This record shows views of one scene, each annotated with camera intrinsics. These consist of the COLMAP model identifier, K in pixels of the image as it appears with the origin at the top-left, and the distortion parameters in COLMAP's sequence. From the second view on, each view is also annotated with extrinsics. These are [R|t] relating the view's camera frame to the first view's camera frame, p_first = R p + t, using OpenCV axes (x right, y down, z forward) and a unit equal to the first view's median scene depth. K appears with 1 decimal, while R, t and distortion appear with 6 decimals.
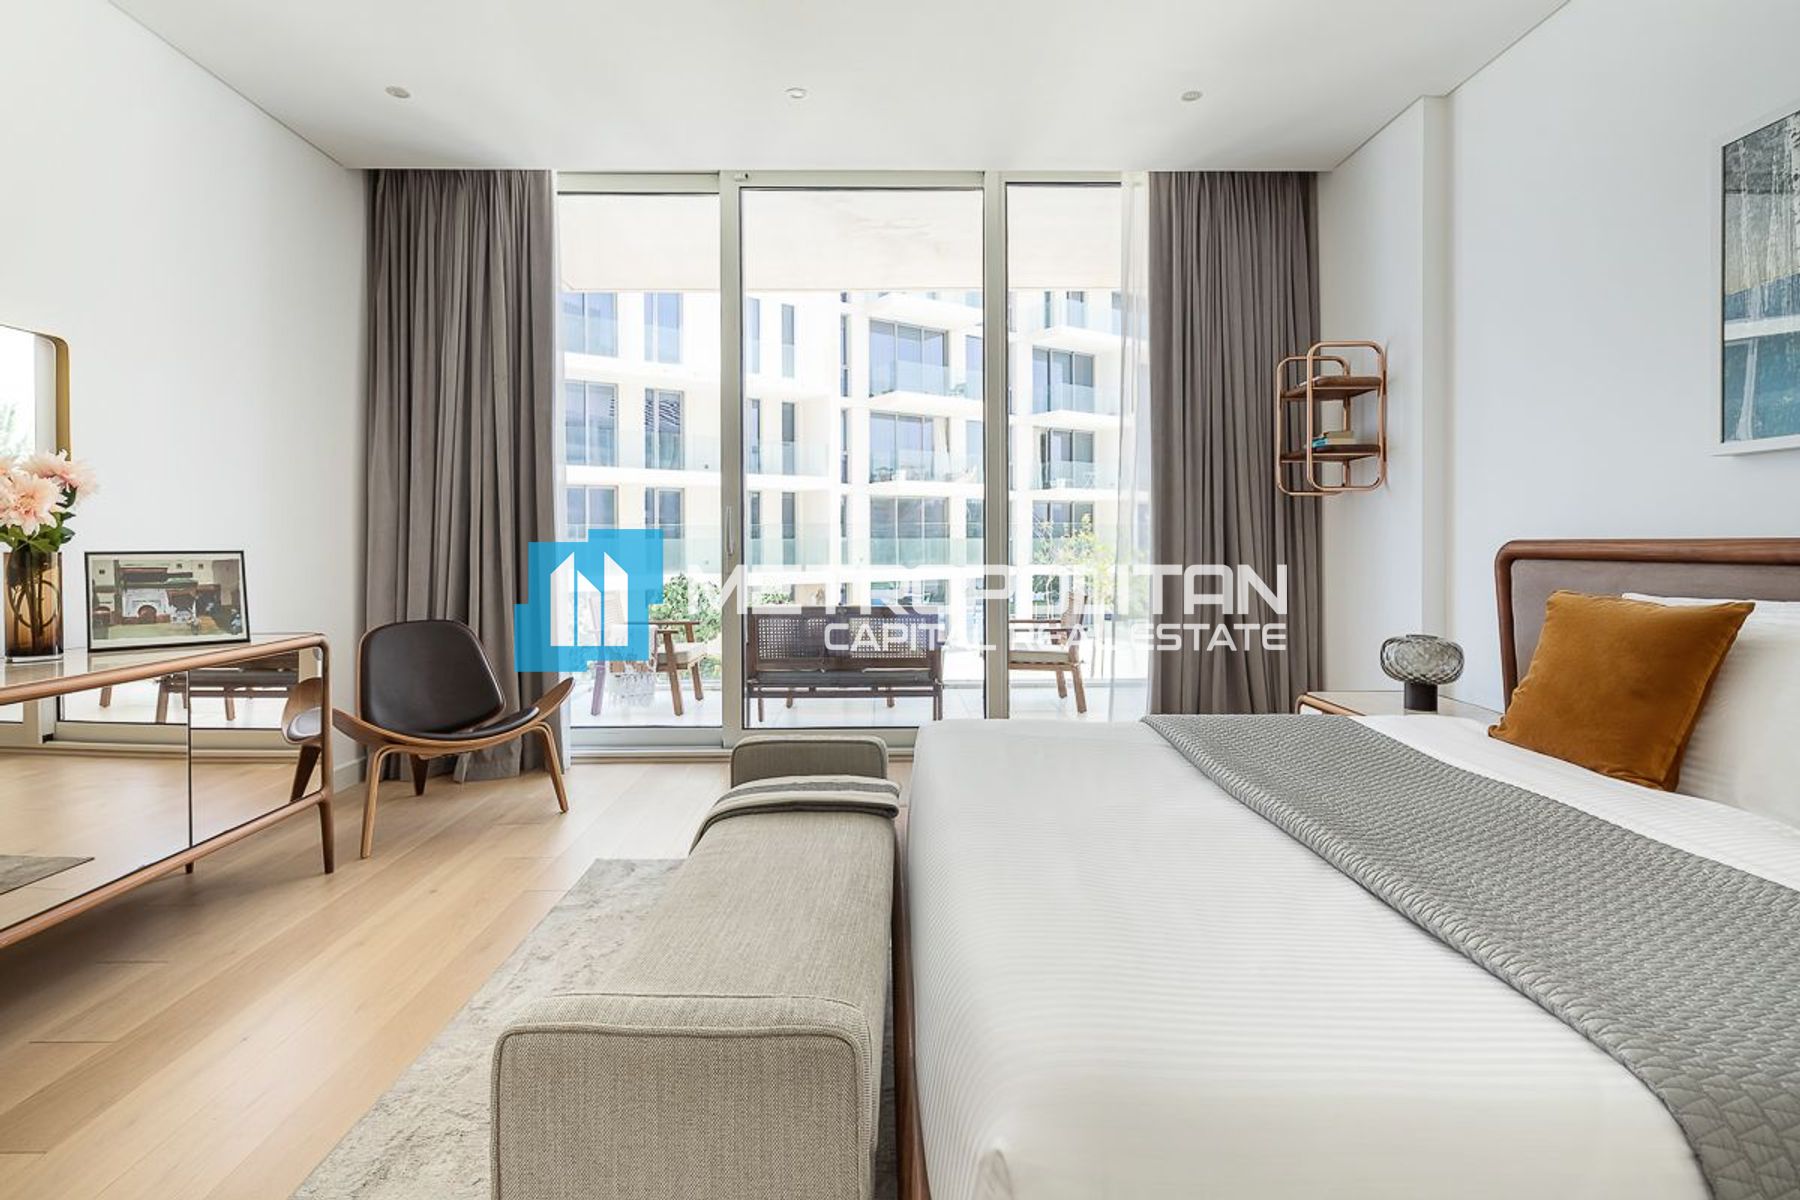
lens RADIAL K [[877.4, 0, 900.6], [0, 877.4, 557.5], [0, 0, 1]] dist [0.026044, -0.020289]
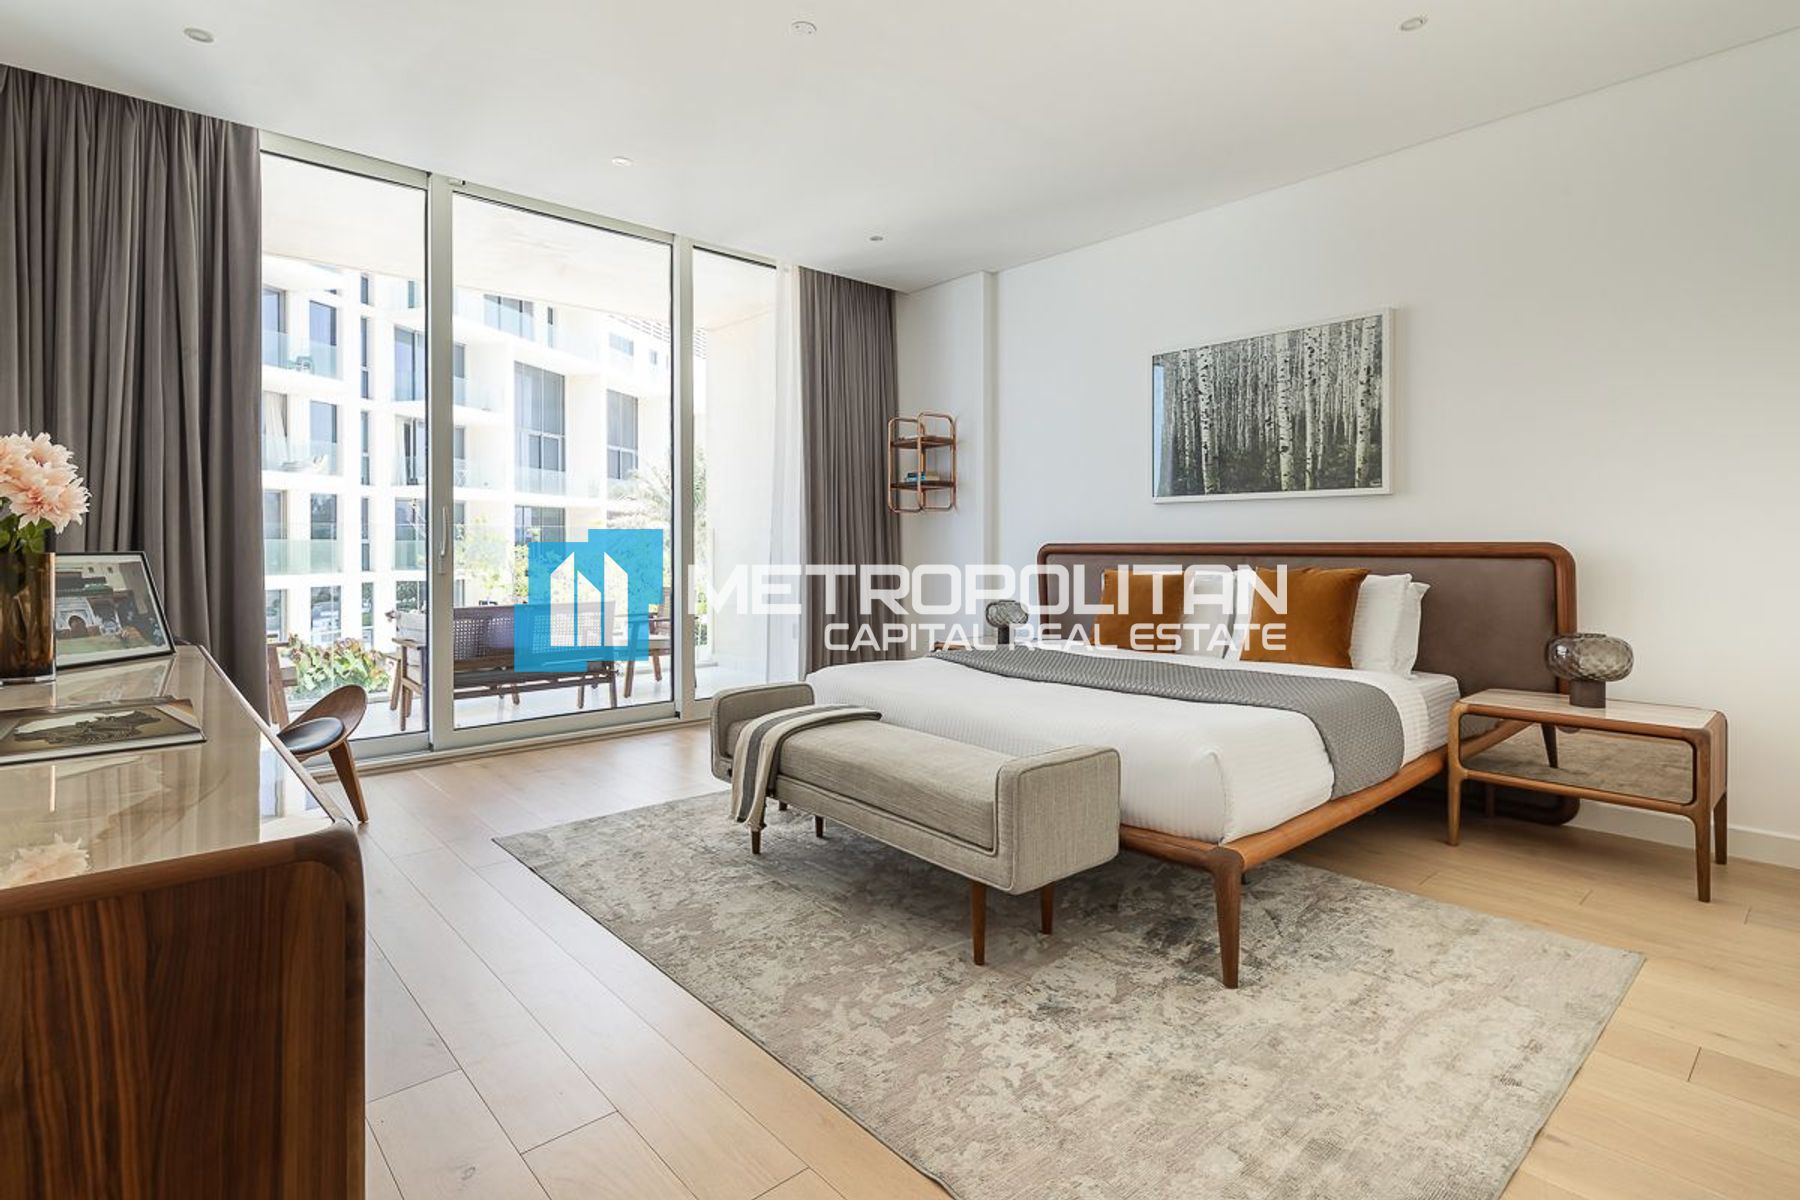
lens RADIAL K [[877.4, 0, 900.6], [0, 877.4, 557.5], [0, 0, 1]] dist [0.026044, -0.020289]
pose [[0.755576, -0.008900, 0.655001, -0.539723], [0.010988, 0.999939, 0.000912, 0.003666], [-0.654969, 0.006508, 0.755628, -0.111367]]
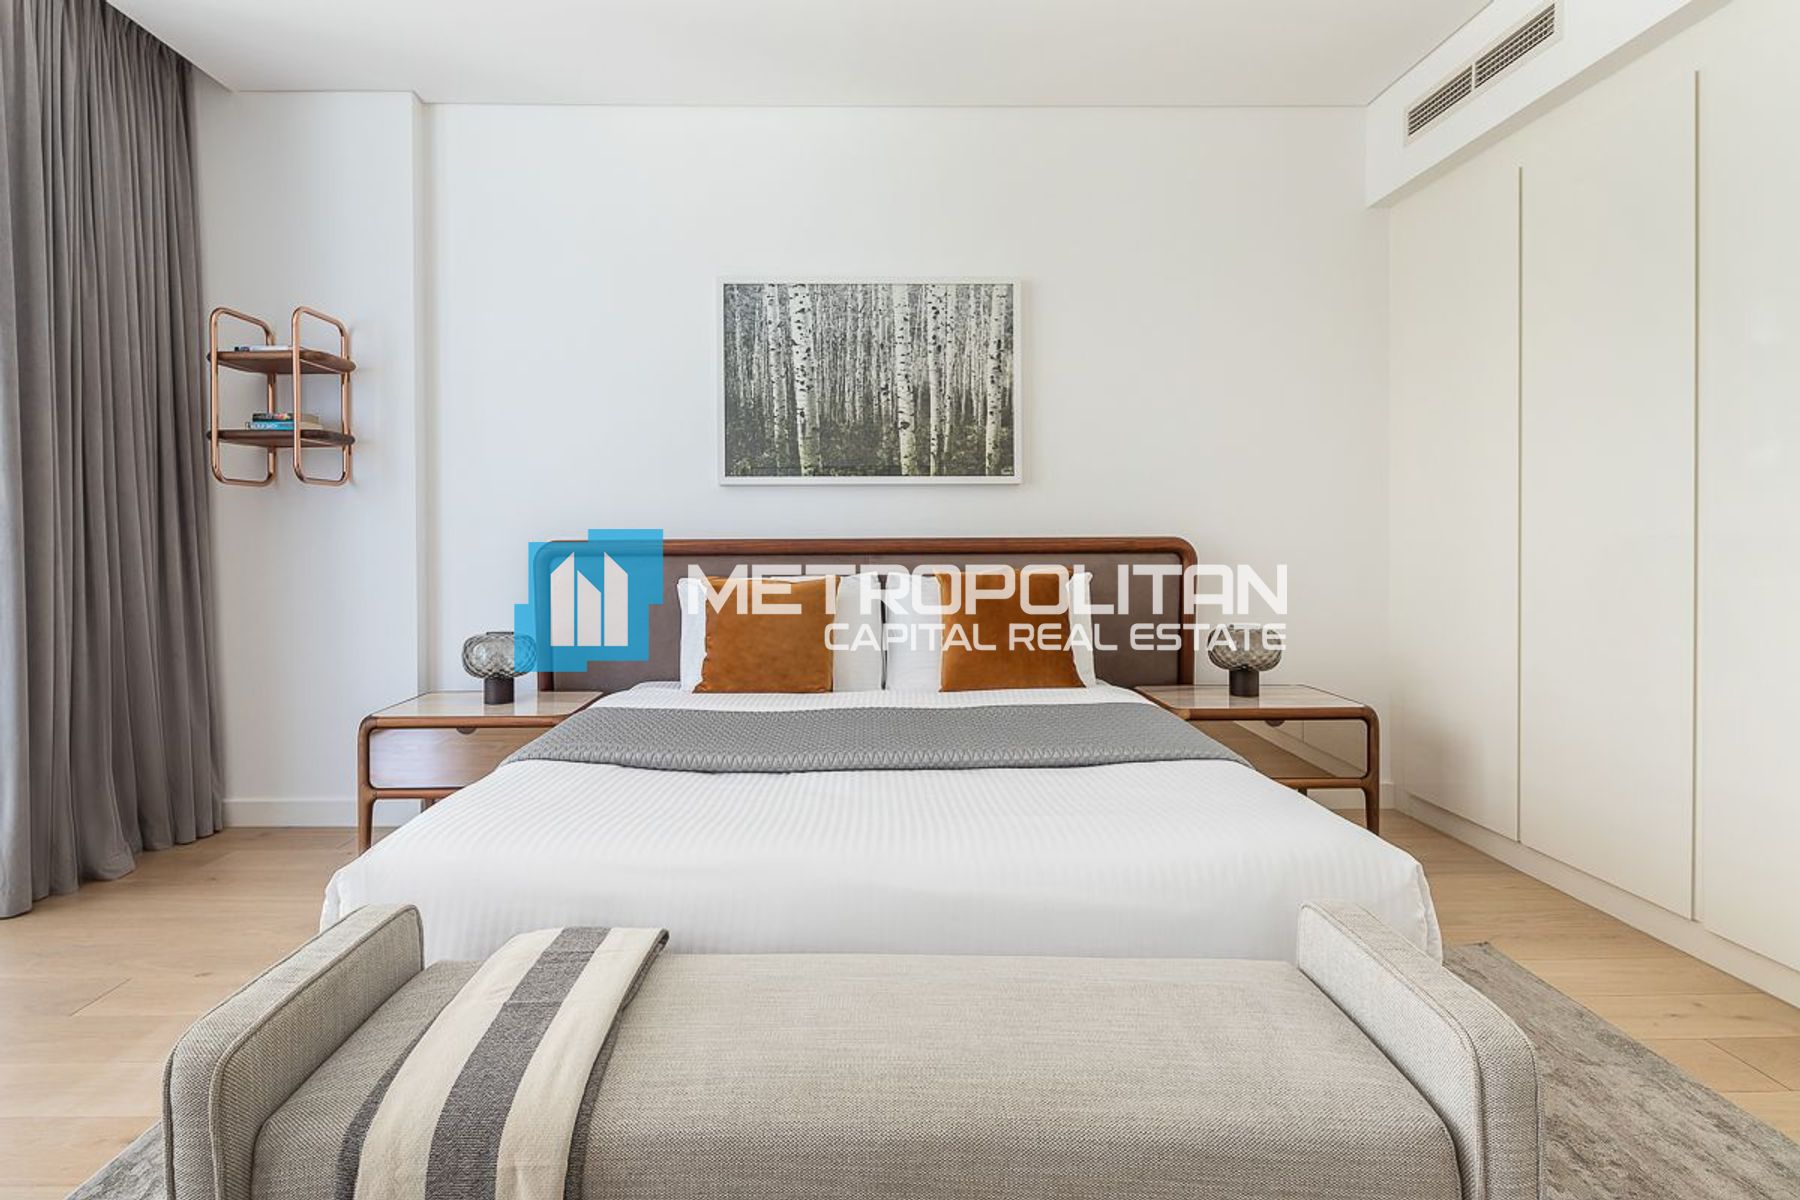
lens RADIAL K [[913.7, 0, 832.3], [0, 913.7, 542.8], [0, 0, 1]] dist [0.015393, -0.000310]
pose [[0.013966, -0.014228, 0.999801, -0.402086], [0.021182, 0.999679, 0.013930, -0.018969], [-0.999678, 0.020983, 0.014263, 0.477659]]
